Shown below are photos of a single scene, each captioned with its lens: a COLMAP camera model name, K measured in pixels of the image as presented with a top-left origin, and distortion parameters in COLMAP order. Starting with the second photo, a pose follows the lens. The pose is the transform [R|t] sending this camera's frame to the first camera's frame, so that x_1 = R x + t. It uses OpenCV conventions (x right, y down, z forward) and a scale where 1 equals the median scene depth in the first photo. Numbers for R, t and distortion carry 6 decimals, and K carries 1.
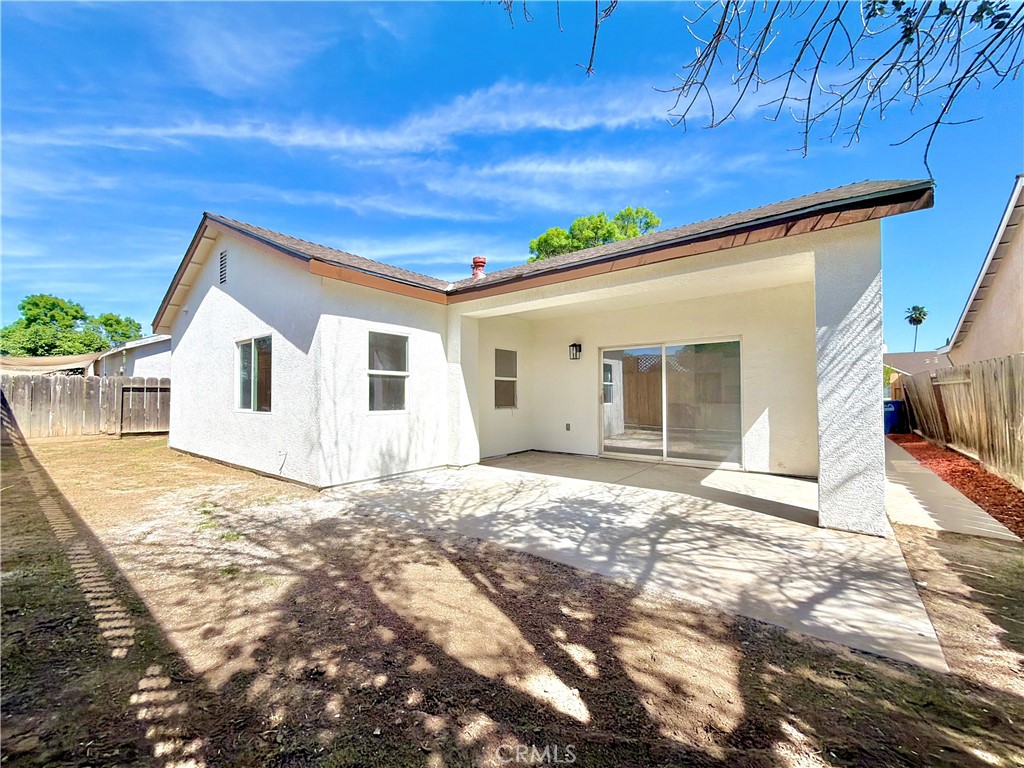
lens RADIAL K [[409.2, 0, 510.1], [0, 409.2, 386.0], [0, 0, 1]] dist [-0.000608, 0.000106]
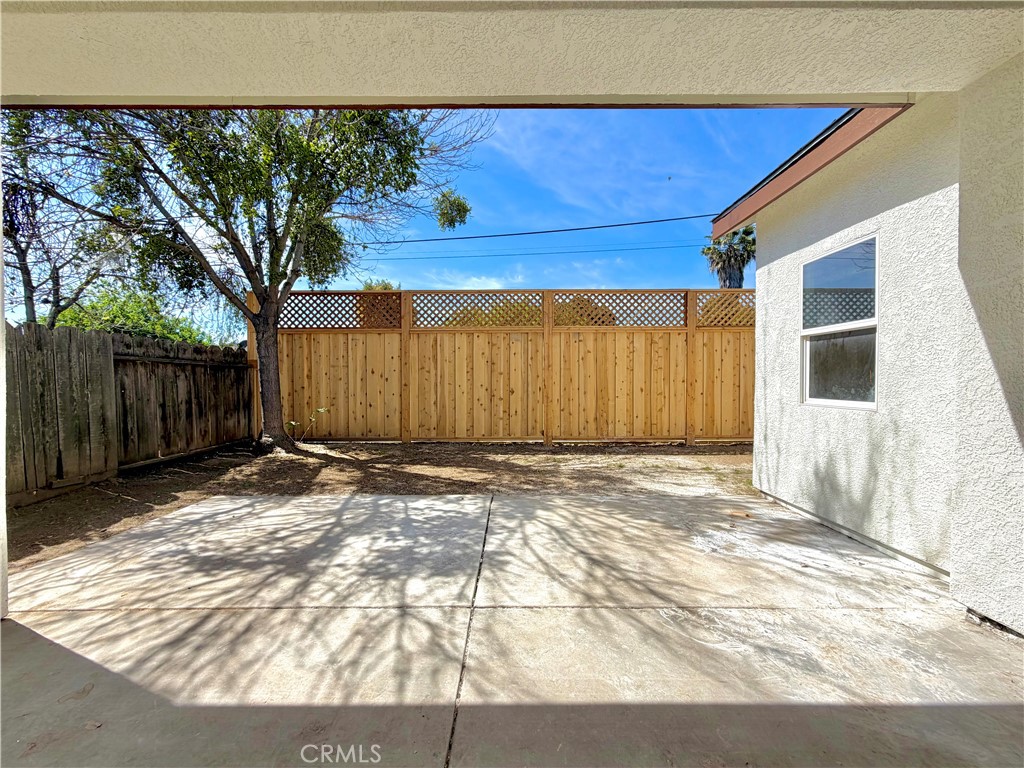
lens RADIAL K [[409.2, 0, 510.1], [0, 409.2, 386.0], [0, 0, 1]] dist [-0.000608, 0.000106]
pose [[-0.785397, 0.012939, -0.618858, 0.583589], [0.018367, 0.999828, -0.002406, 0.057672], [0.618720, -0.013256, -0.785500, 1.884288]]
